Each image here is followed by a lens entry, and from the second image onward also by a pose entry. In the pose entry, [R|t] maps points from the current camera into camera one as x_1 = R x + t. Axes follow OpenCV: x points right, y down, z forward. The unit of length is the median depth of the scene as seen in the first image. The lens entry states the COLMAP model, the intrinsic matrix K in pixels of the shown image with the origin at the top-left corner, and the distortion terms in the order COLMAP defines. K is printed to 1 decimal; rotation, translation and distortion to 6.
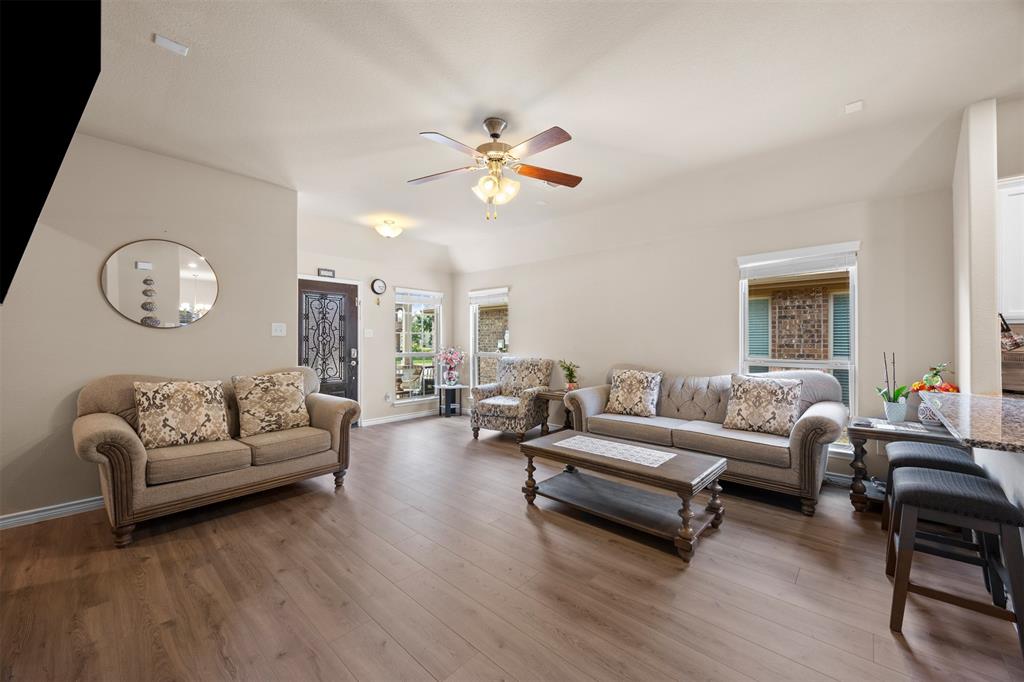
lens RADIAL K [[391.3, 0, 511.7], [0, 391.3, 338.9], [0, 0, 1]] dist [0.002836, -0.000196]
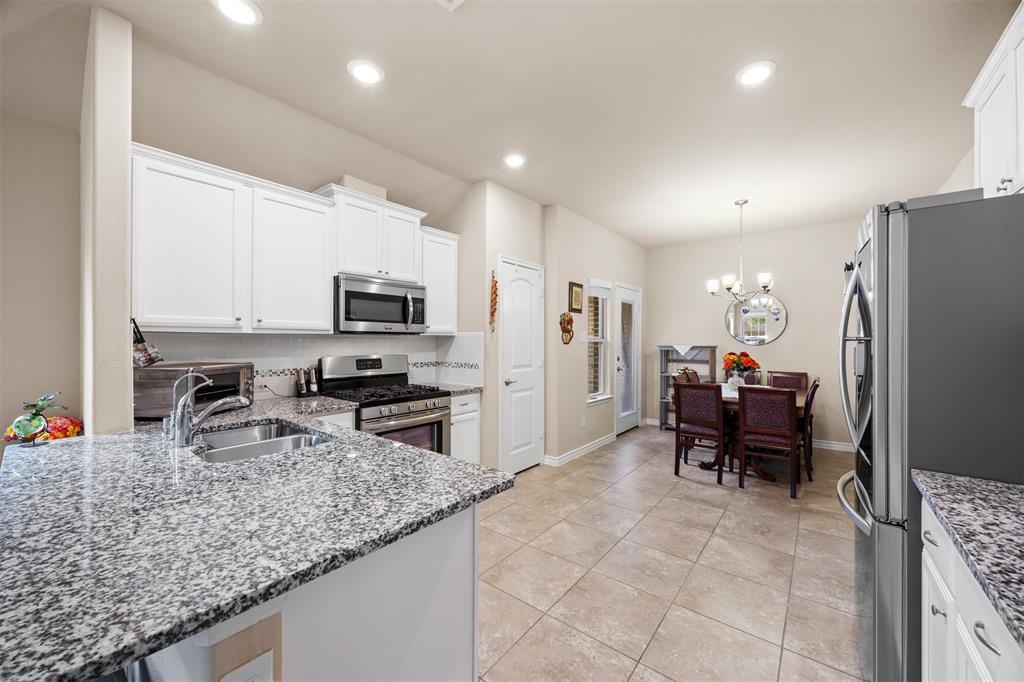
lens RADIAL K [[391.3, 0, 516.7], [0, 391.3, 337.8], [0, 0, 1]] dist [0.002836, -0.000196]
pose [[-0.076524, 0.003630, 0.997061, 0.322925], [-0.005109, 0.999979, -0.004032, -0.019920], [-0.997055, -0.005402, -0.076504, 0.239945]]
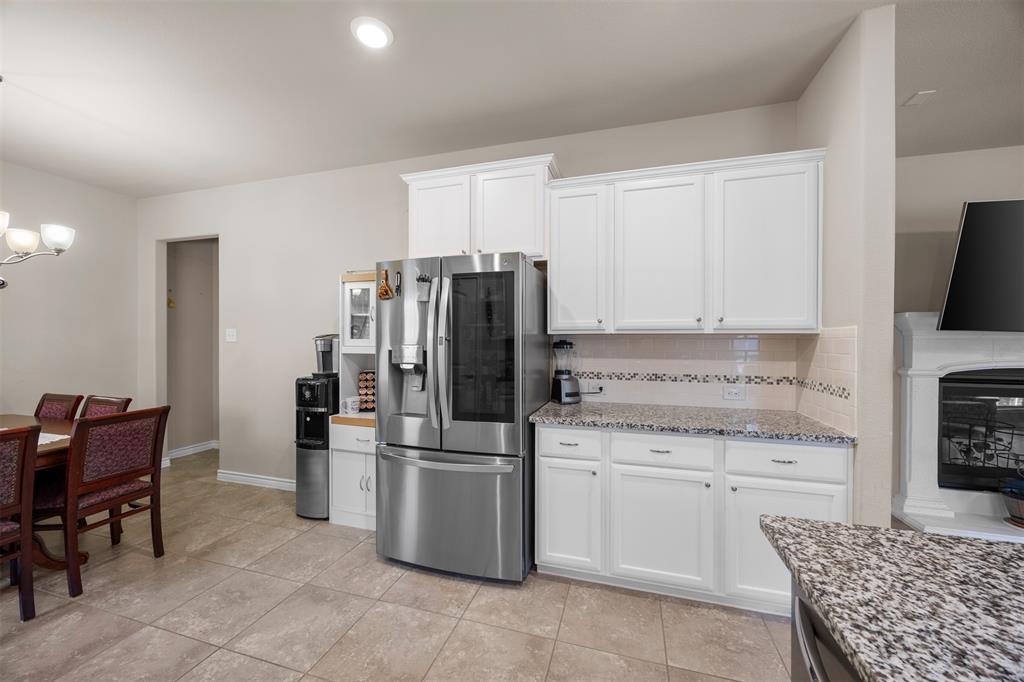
lens RADIAL K [[391.3, 0, 511.6], [0, 391.3, 342.2], [0, 0, 1]] dist [0.002836, -0.000196]
pose [[-0.899066, -0.002950, -0.437804, 0.999245], [-0.003814, 0.999992, 0.001094, -0.018856], [0.437797, 0.002653, -0.899070, 0.394700]]
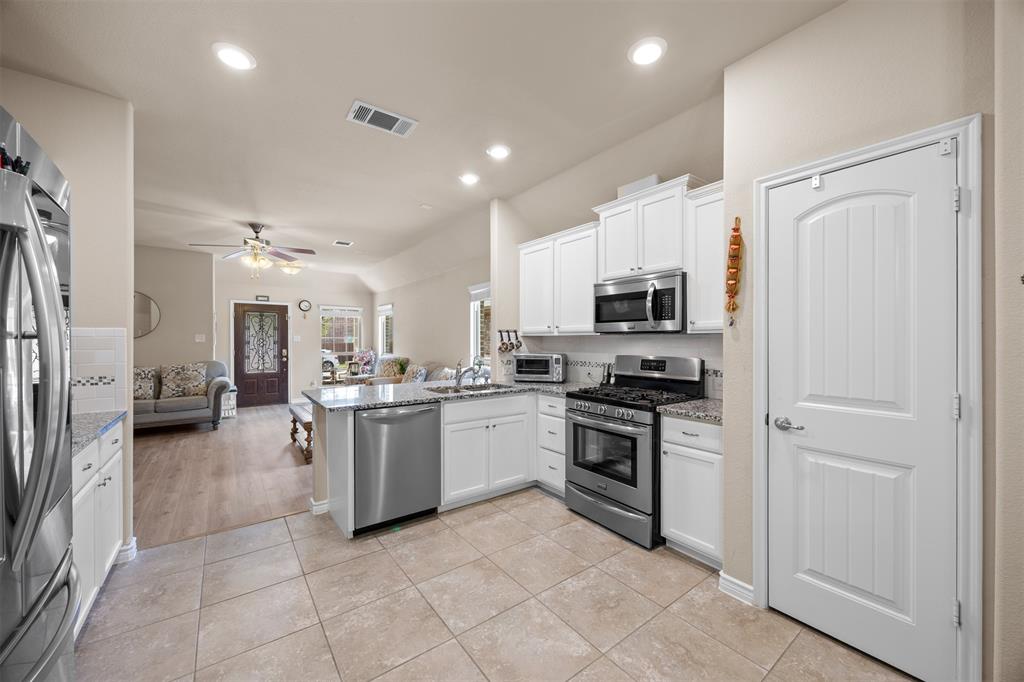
lens RADIAL K [[391.3, 0, 512.7], [0, 391.3, 339.1], [0, 0, 1]] dist [0.002836, -0.000196]
pose [[0.982613, -0.003094, -0.185640, 1.183774], [0.003420, 0.999993, 0.001439, -0.020692], [0.185635, -0.002048, 0.982617, -0.455447]]
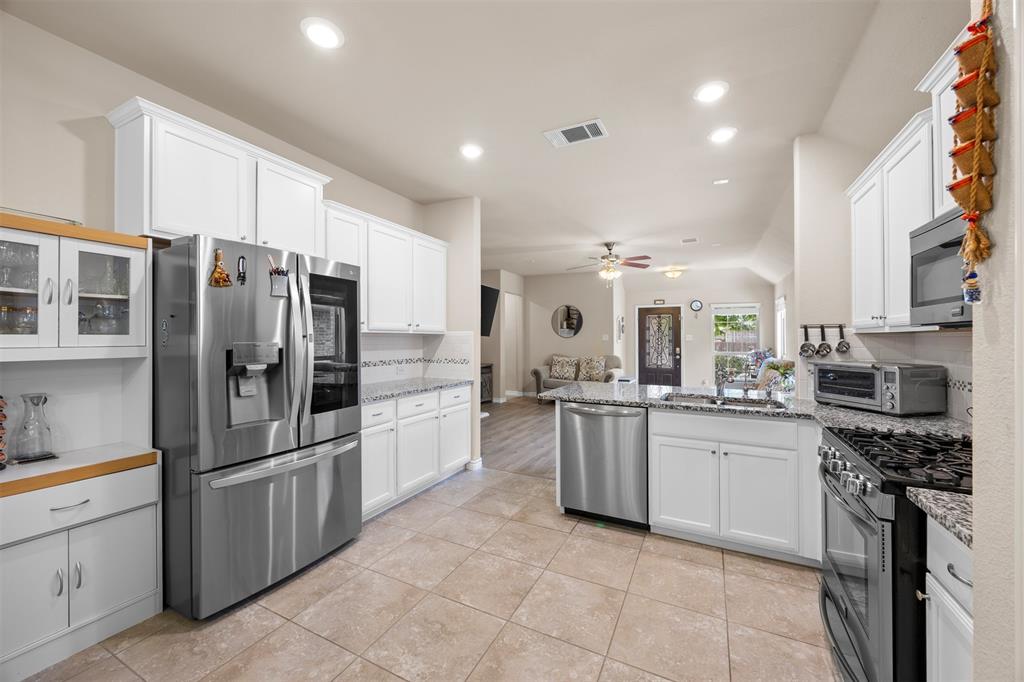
lens RADIAL K [[391.3, 0, 514.2], [0, 391.3, 335.2], [0, 0, 1]] dist [0.002836, -0.000196]
pose [[0.275889, -0.009323, -0.961144, 1.553468], [0.001202, 0.999956, -0.009354, -0.018674], [0.961189, 0.001425, 0.275888, -0.091827]]
